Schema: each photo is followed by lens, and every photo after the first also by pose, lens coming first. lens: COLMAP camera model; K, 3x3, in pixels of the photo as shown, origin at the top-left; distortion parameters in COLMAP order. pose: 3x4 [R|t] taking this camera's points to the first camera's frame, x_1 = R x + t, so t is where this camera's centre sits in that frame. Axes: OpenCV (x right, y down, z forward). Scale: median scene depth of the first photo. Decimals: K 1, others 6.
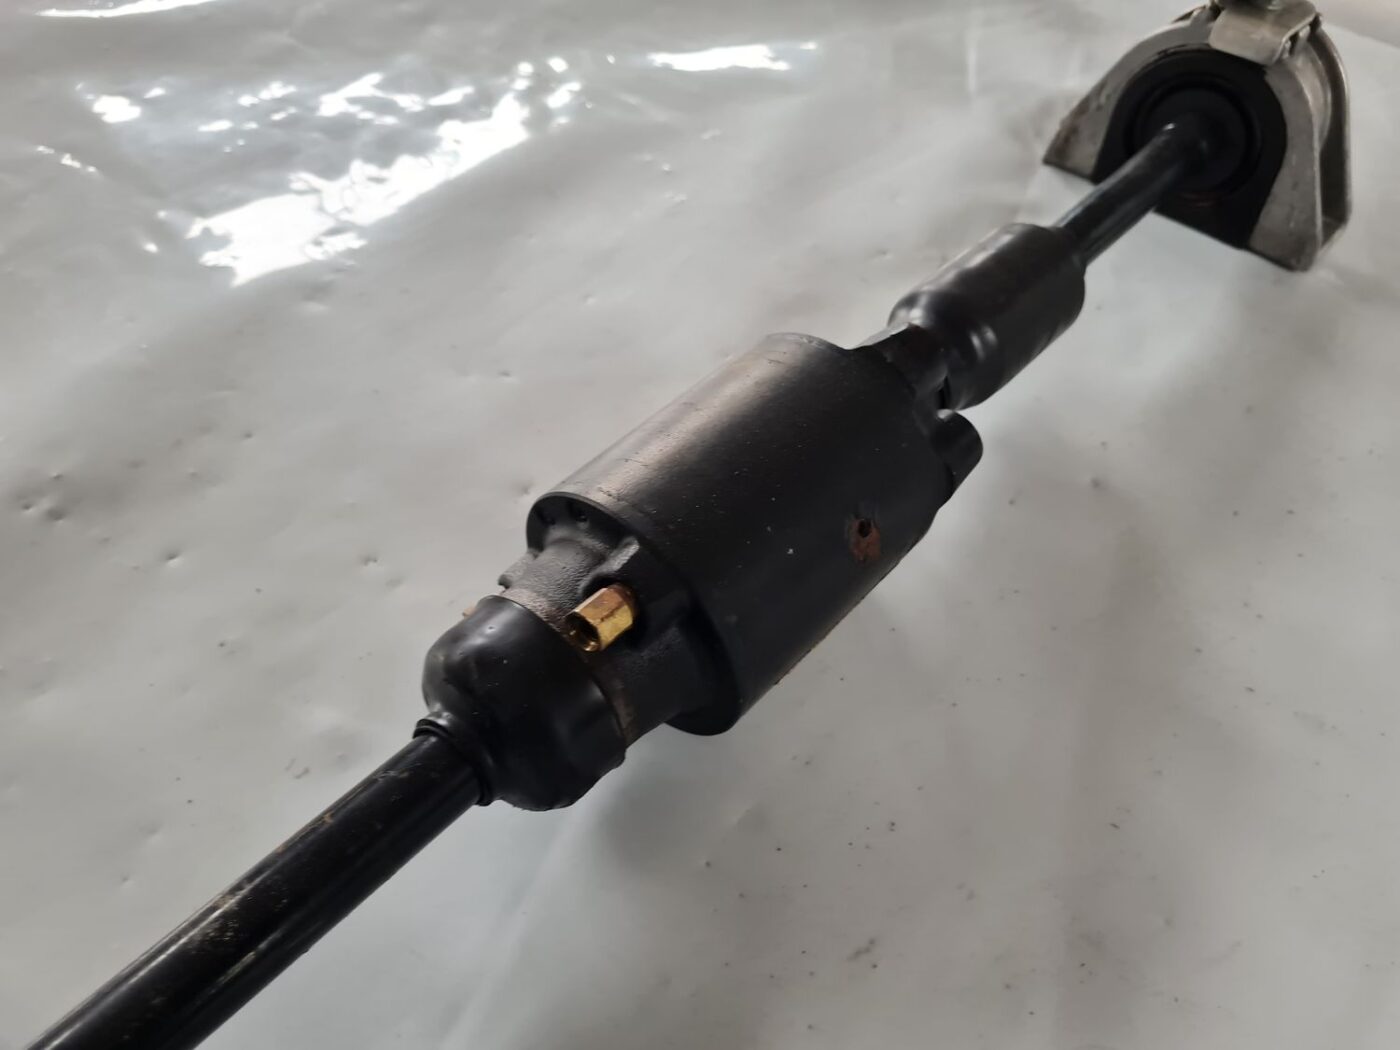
lens RADIAL K [[1078.8, 0, 700.0], [0, 1078.8, 525.0], [0, 0, 1]] dist [0.022445, 0.000052]
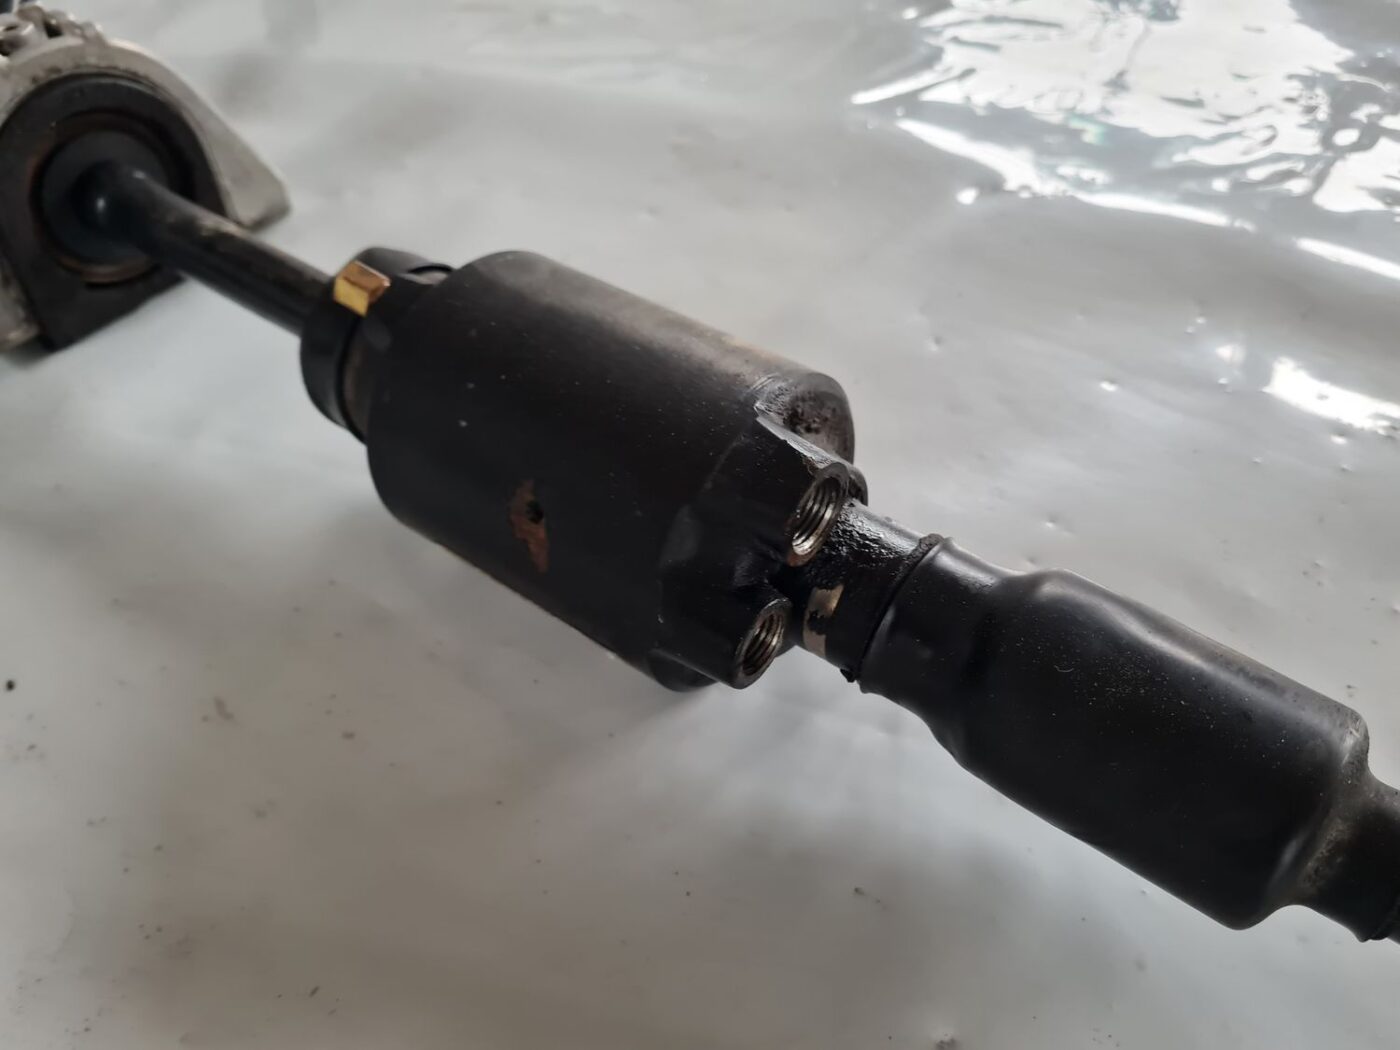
lens RADIAL K [[1097.3, 0, 701.8], [0, 1097.3, 537.8], [0, 0, 1]] dist [0.003005, 0.001155]
pose [[0.070182, 0.706504, -0.704221, 0.693257], [-0.719915, 0.524548, 0.454503, -0.413457], [0.690505, 0.475081, 0.545436, 0.602504]]
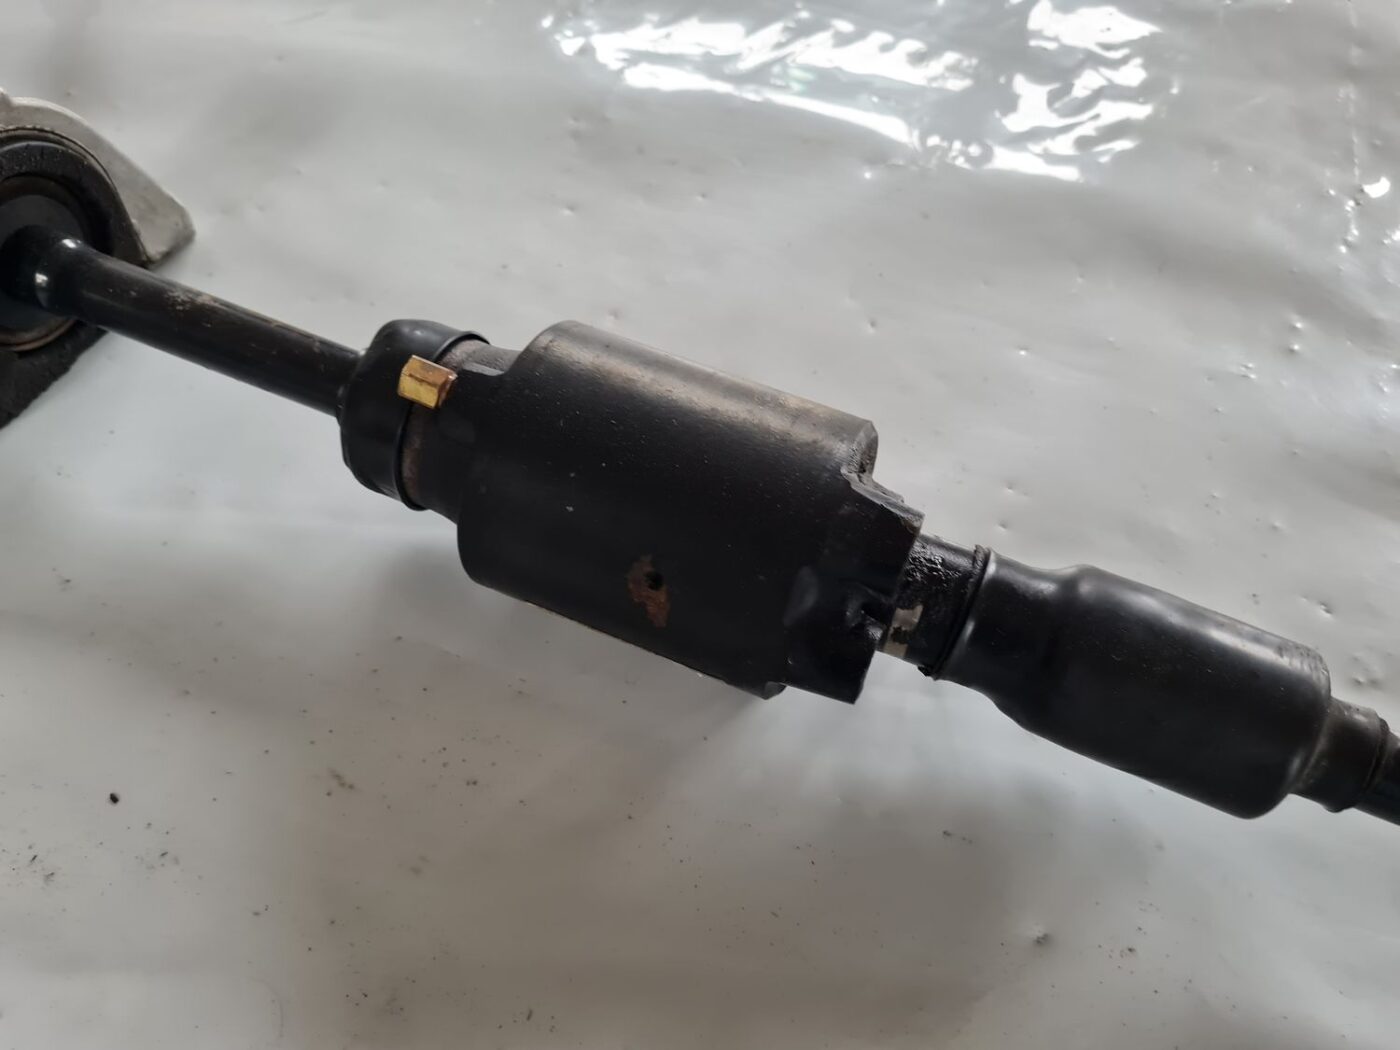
lens RADIAL K [[1078.8, 0, 700.0], [0, 1078.8, 525.0], [0, 0, 1]] dist [0.022445, 0.000052]
pose [[0.314355, 0.761753, -0.566492, 0.600803], [-0.731757, 0.574589, 0.366578, -0.360620], [0.604742, 0.299299, 0.738043, 0.307407]]
